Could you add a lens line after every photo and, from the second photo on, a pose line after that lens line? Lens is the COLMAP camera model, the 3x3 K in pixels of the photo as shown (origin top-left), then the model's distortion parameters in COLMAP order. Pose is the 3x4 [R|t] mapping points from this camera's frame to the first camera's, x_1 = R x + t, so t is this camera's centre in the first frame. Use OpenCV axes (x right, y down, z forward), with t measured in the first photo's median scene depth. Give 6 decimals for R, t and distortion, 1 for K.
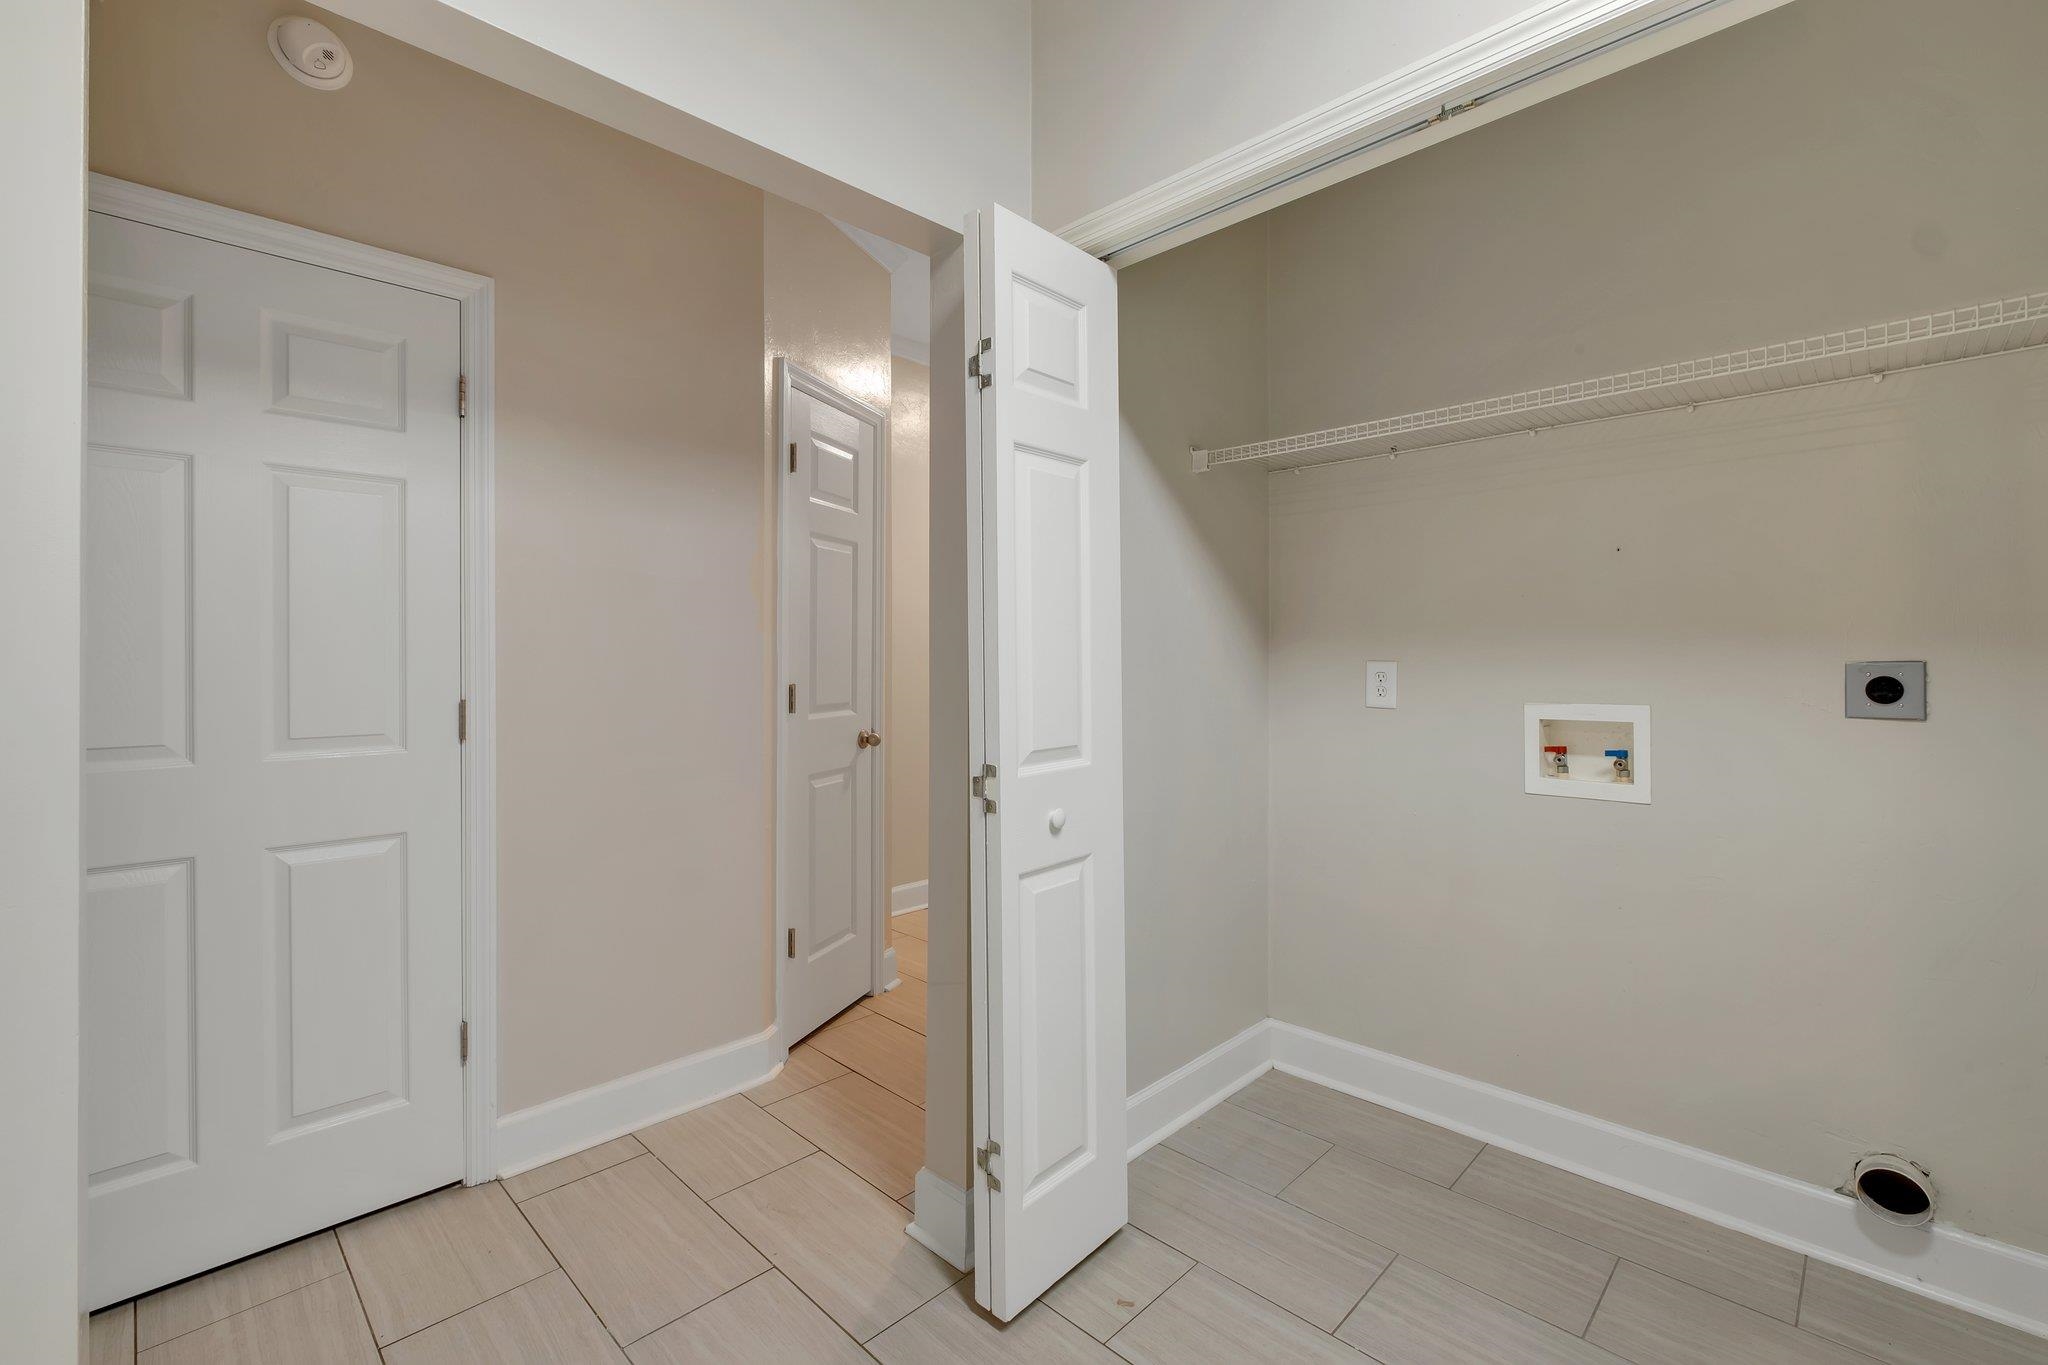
lens RADIAL K [[892.0, 0, 1030.1], [0, 892.0, 662.1], [0, 0, 1]] dist [-0.003873, -0.000891]
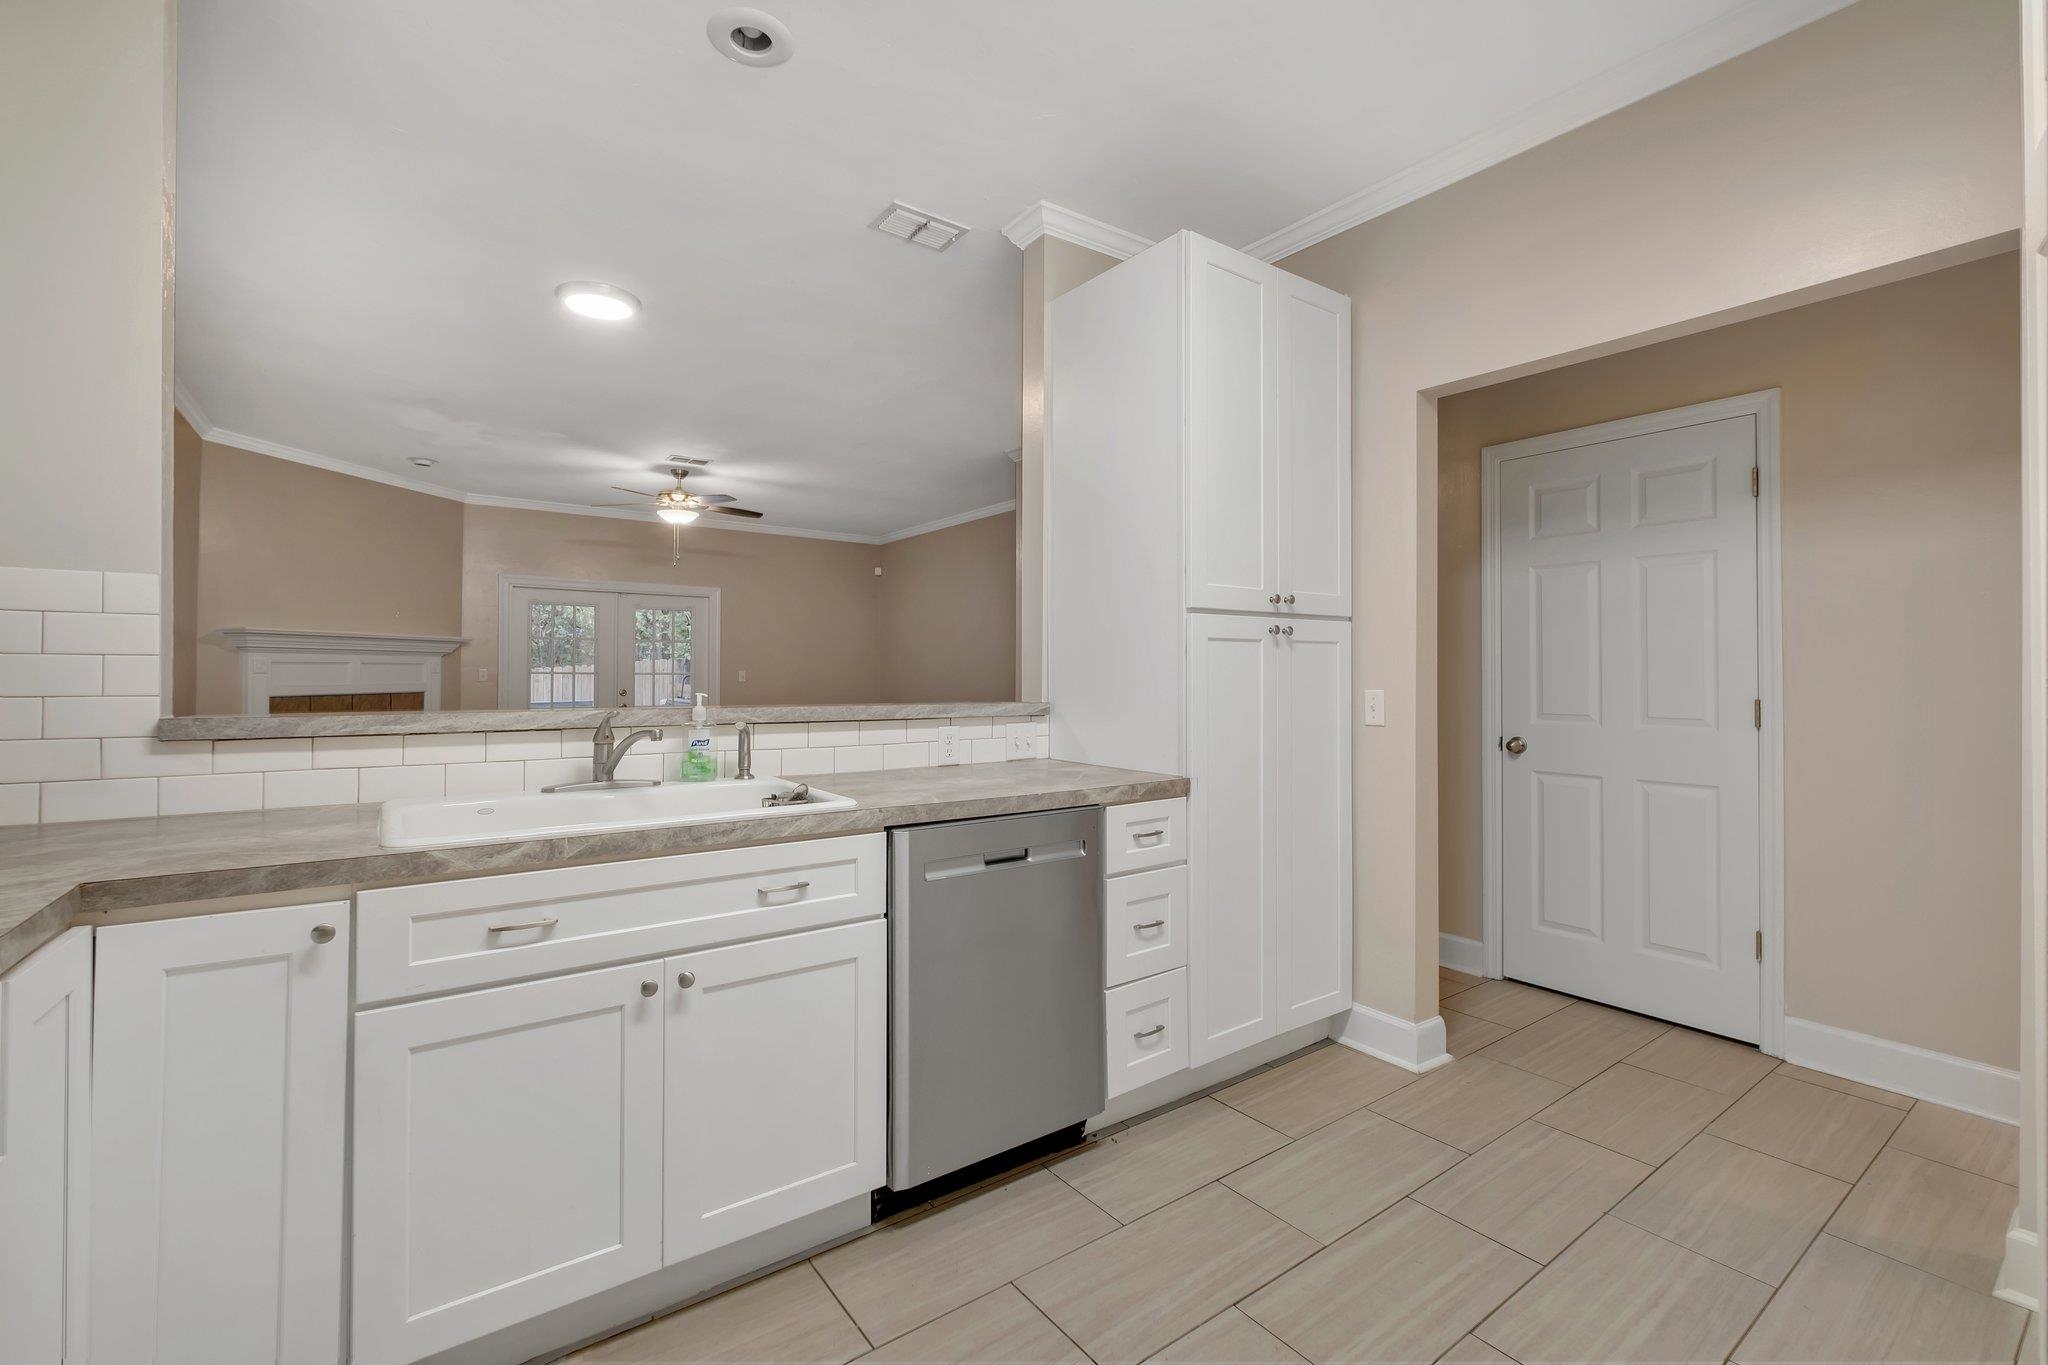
lens RADIAL K [[892.0, 0, 1030.1], [0, 892.0, 662.1], [0, 0, 1]] dist [-0.003873, -0.000891]
pose [[-0.156430, -0.010590, -0.987632, 0.952374], [-0.001184, 0.999944, -0.010535, 0.000554], [0.987688, -0.000478, -0.156434, 0.096640]]
